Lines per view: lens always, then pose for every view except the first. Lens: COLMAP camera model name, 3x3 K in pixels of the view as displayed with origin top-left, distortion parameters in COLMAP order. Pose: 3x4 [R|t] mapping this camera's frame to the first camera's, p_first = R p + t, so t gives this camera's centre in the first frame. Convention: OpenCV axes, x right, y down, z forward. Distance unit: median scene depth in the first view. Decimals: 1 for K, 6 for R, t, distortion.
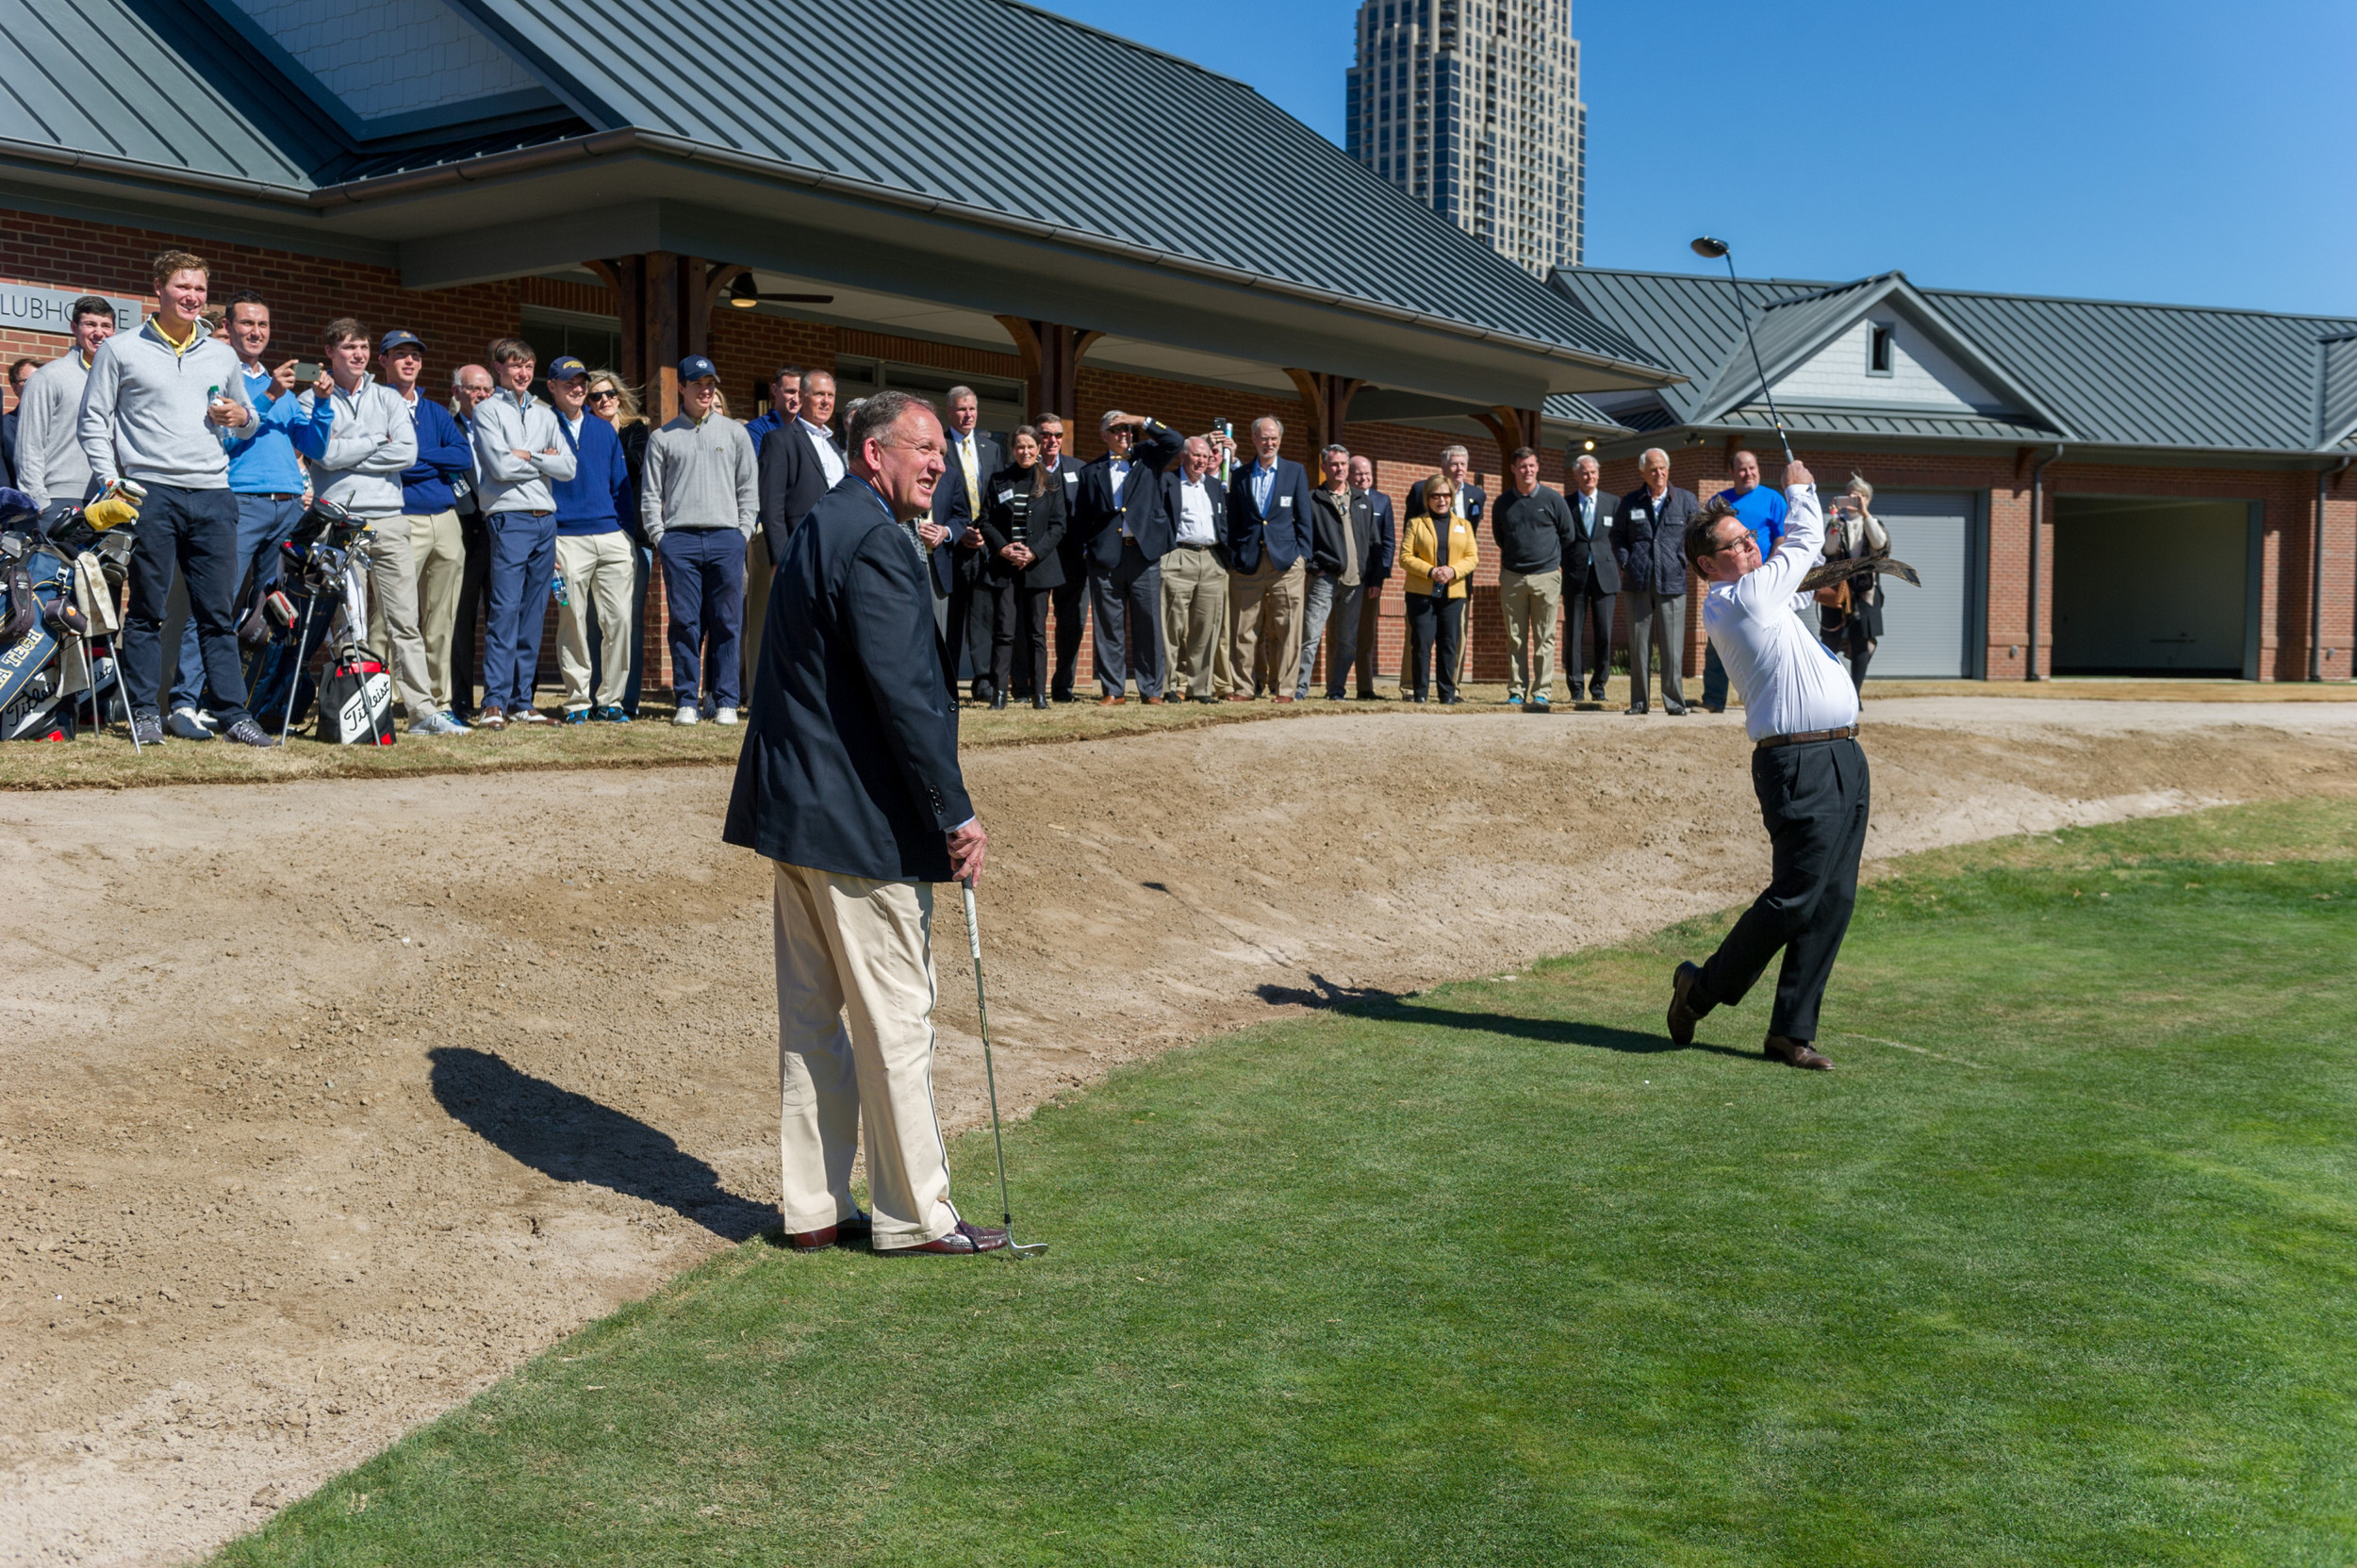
lens RADIAL K [[2284.1, 0, 1178.5], [0, 2284.1, 784.0], [0, 0, 1]] dist [-0.001431, 0.002907]
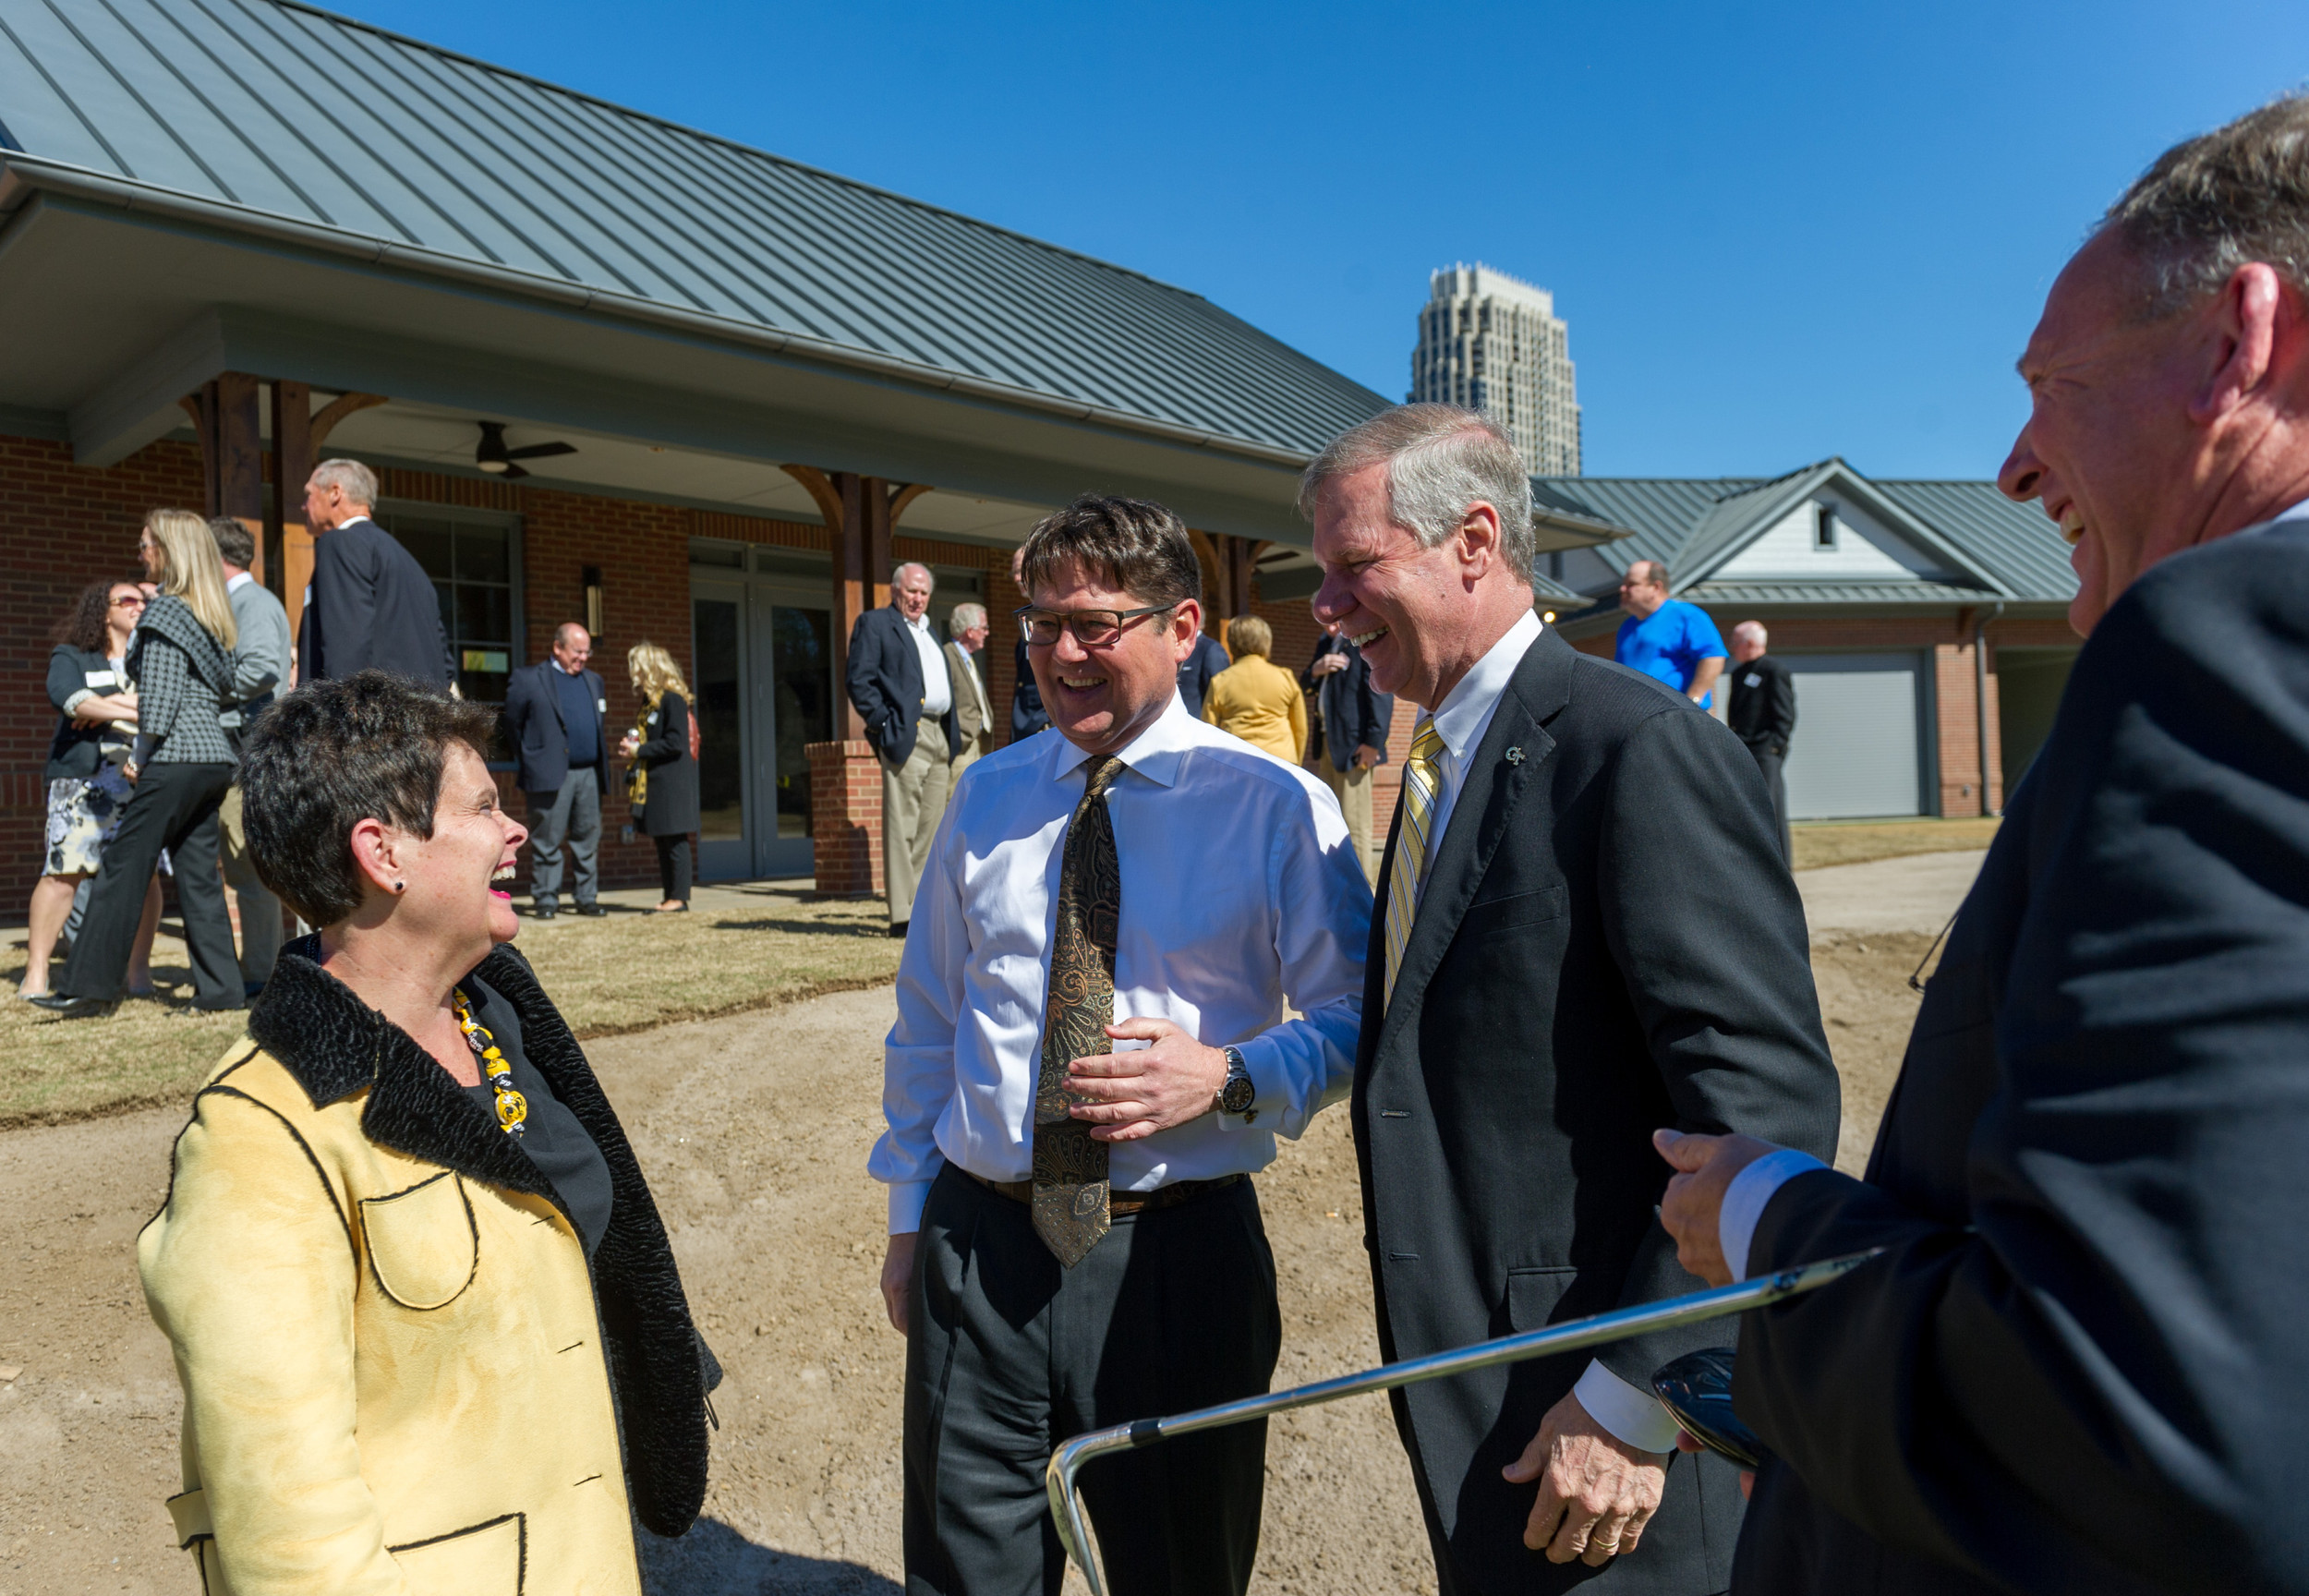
lens RADIAL K [[1614.6, 0, 1106.0], [0, 1614.6, 799.1], [0, 0, 1]] dist [0.029545, -0.060879]
pose [[0.992181, -0.037952, -0.118893, 0.047001], [0.030201, 0.997341, -0.066324, -0.015087], [0.121094, 0.062214, 0.990689, 0.178766]]
